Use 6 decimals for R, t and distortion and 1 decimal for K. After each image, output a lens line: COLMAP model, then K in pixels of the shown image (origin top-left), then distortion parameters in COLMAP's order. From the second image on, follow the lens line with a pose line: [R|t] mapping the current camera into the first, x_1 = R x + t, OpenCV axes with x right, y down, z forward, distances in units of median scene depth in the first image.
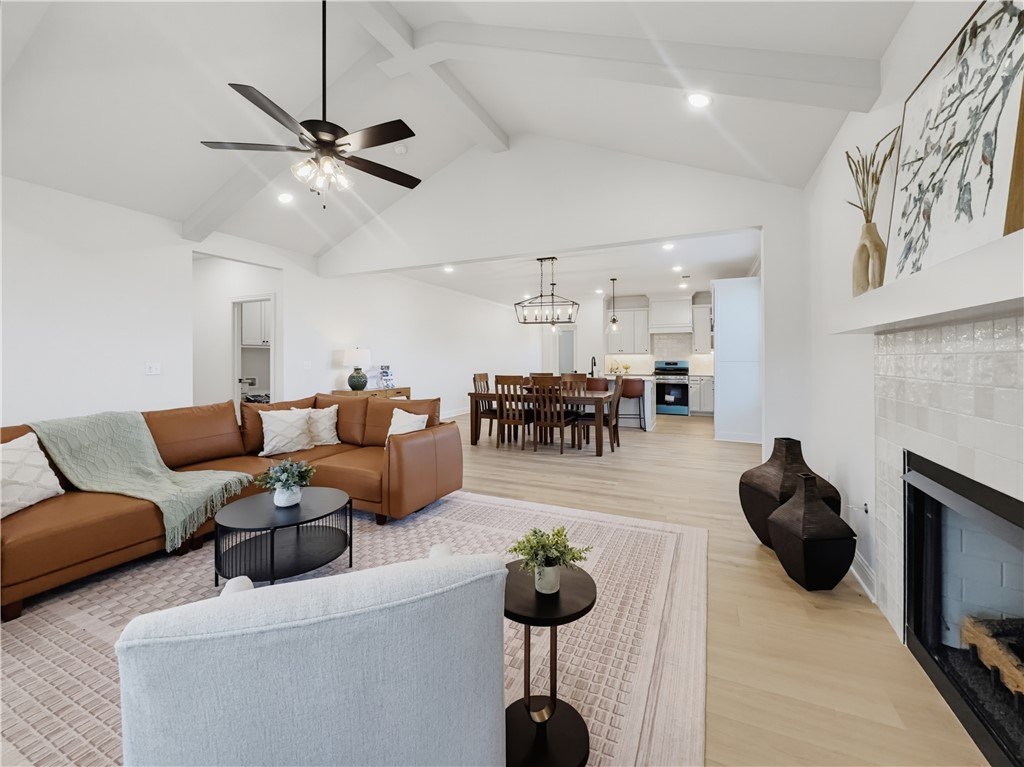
lens RADIAL K [[415.4, 0, 504.2], [0, 415.4, 360.8], [0, 0, 1]] dist [0.003291, 0.001057]
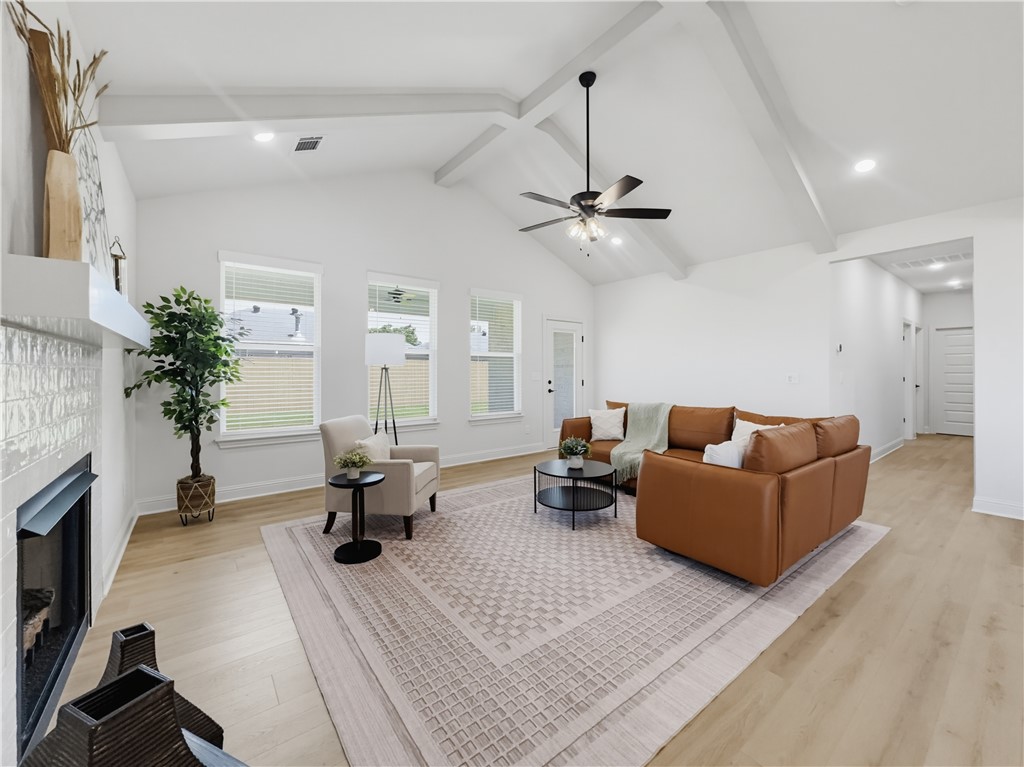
lens RADIAL K [[415.4, 0, 512.2], [0, 415.4, 374.3], [0, 0, 1]] dist [0.003291, 0.001057]
pose [[-0.452918, 0.007977, -0.891516, 0.709827], [-0.001535, 0.999952, 0.009727, 0.005533], [0.891551, 0.005774, -0.452884, 1.178045]]
